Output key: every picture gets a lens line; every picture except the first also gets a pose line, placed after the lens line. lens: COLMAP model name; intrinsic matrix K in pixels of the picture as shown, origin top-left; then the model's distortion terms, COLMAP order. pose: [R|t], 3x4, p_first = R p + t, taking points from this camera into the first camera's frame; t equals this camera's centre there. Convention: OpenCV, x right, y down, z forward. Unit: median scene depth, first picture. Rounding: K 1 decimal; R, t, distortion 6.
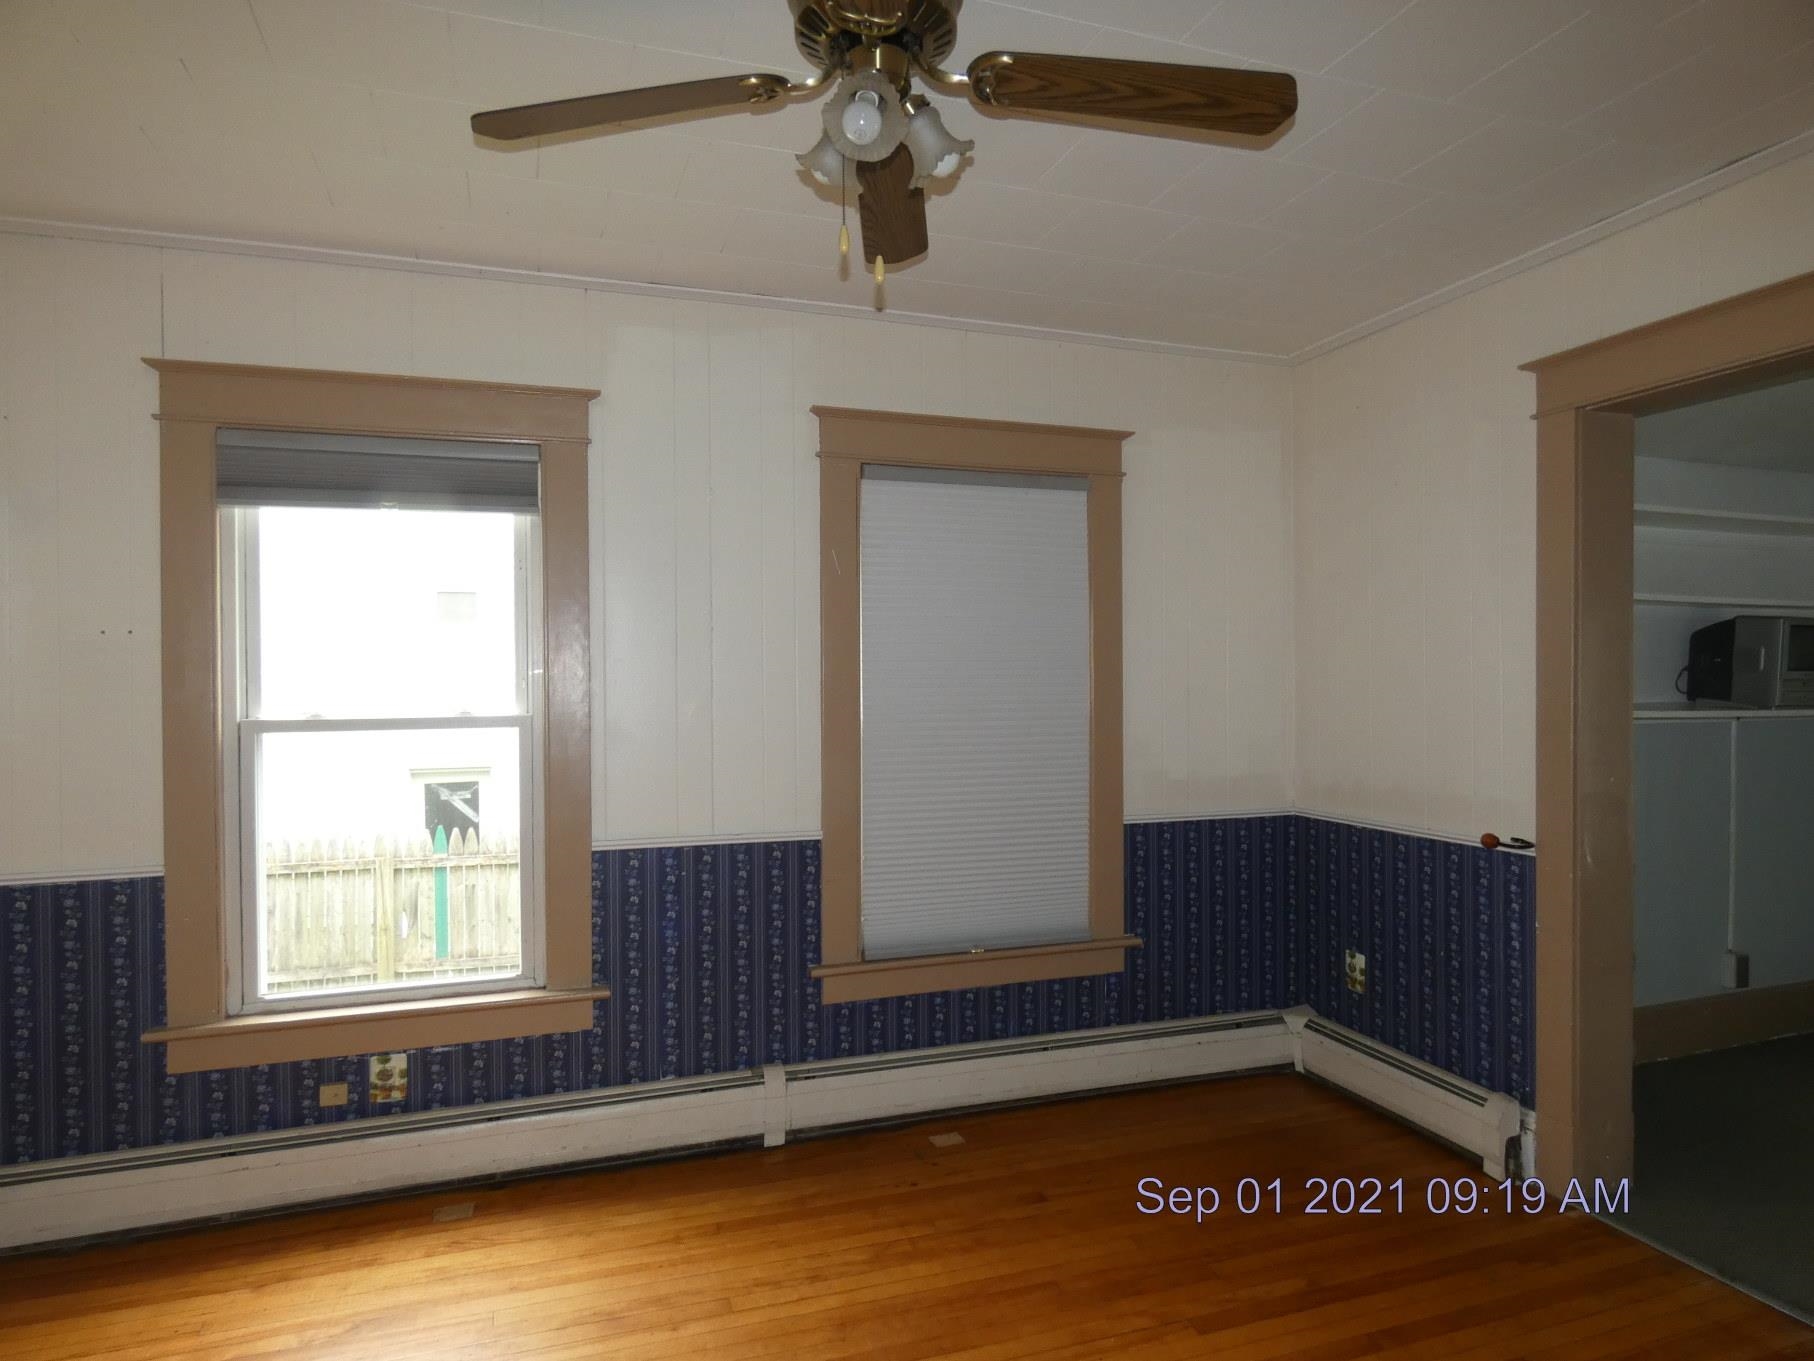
lens RADIAL K [[1094.8, 0, 903.9], [0, 1094.8, 667.7], [0, 0, 1]] dist [-0.009994, 0.004987]
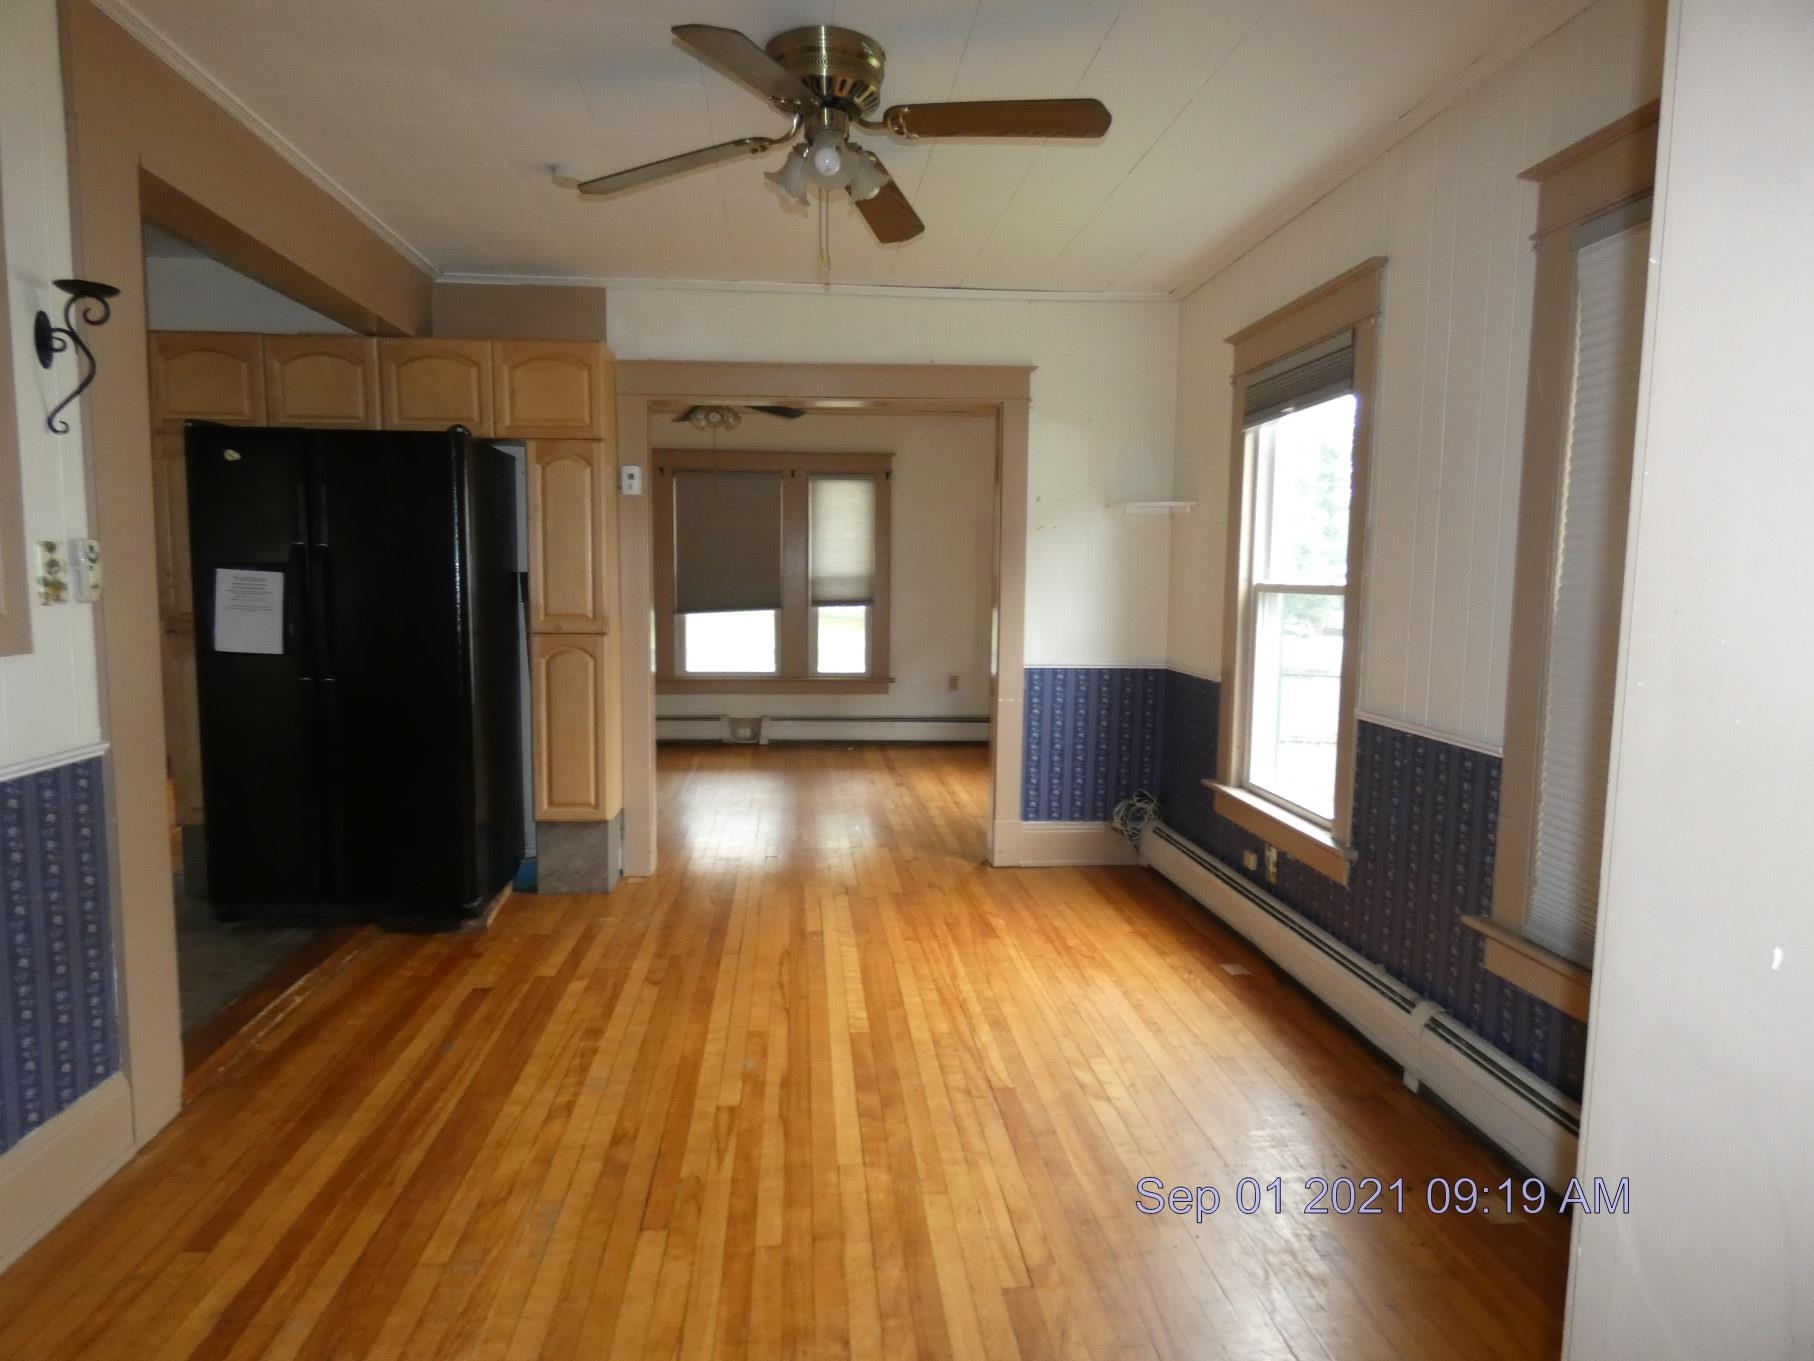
lens RADIAL K [[1094.8, 0, 907.2], [0, 1094.8, 688.8], [0, 0, 1]] dist [-0.009994, 0.004987]
pose [[-0.210540, 0.108920, -0.971499, 0.775172], [-0.027681, 0.992711, 0.117297, 0.032123], [0.977193, 0.051588, -0.205990, 0.776112]]
